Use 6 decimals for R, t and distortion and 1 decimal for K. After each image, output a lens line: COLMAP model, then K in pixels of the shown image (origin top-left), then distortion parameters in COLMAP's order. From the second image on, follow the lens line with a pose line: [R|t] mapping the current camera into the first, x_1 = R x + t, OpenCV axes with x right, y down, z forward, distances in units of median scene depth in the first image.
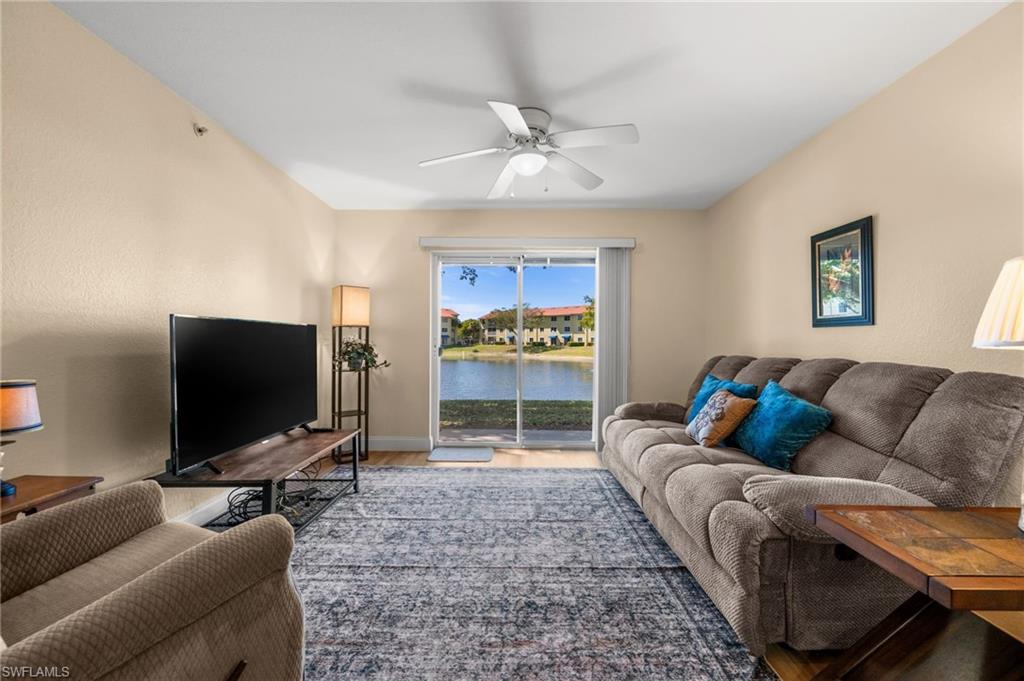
lens RADIAL K [[399.1, 0, 512.9], [0, 399.1, 340.6], [0, 0, 1]] dist [-0.000985, -0.000047]
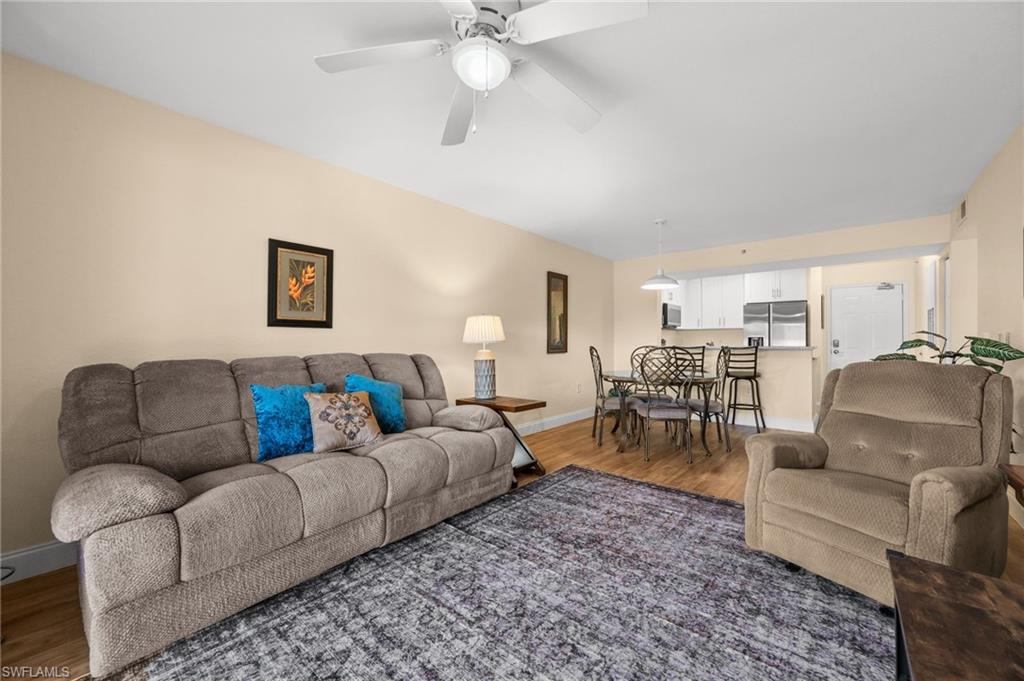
lens RADIAL K [[399.1, 0, 512.9], [0, 399.1, 340.6], [0, 0, 1]] dist [-0.000985, -0.000047]
pose [[-0.767938, -0.001378, 0.640523, -0.426266], [-0.003492, 0.999992, -0.002035, 0.003953], [-0.640515, -0.003799, -0.767936, 1.480402]]
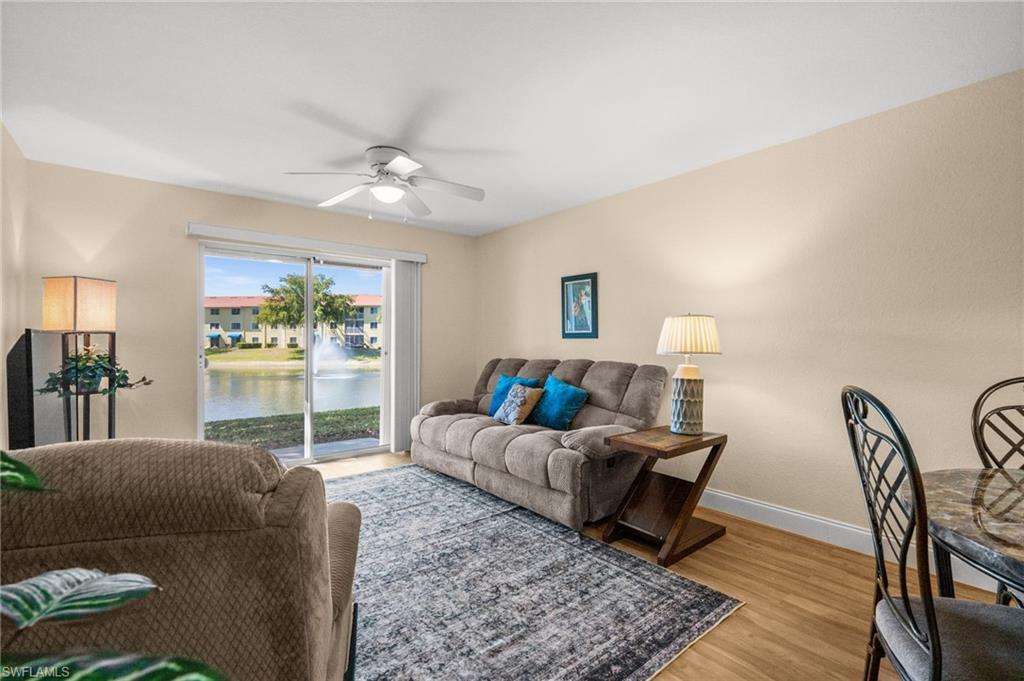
lens RADIAL K [[456.1, 0, 512.0], [0, 456.1, 340.5], [0, 0, 1]] dist [-0.000043, 0.000084]
pose [[0.771032, -0.003502, 0.636786, -0.513007], [0.003256, 0.999993, 0.001556, -0.030479], [-0.636788, 0.000873, 0.771039, -0.209731]]
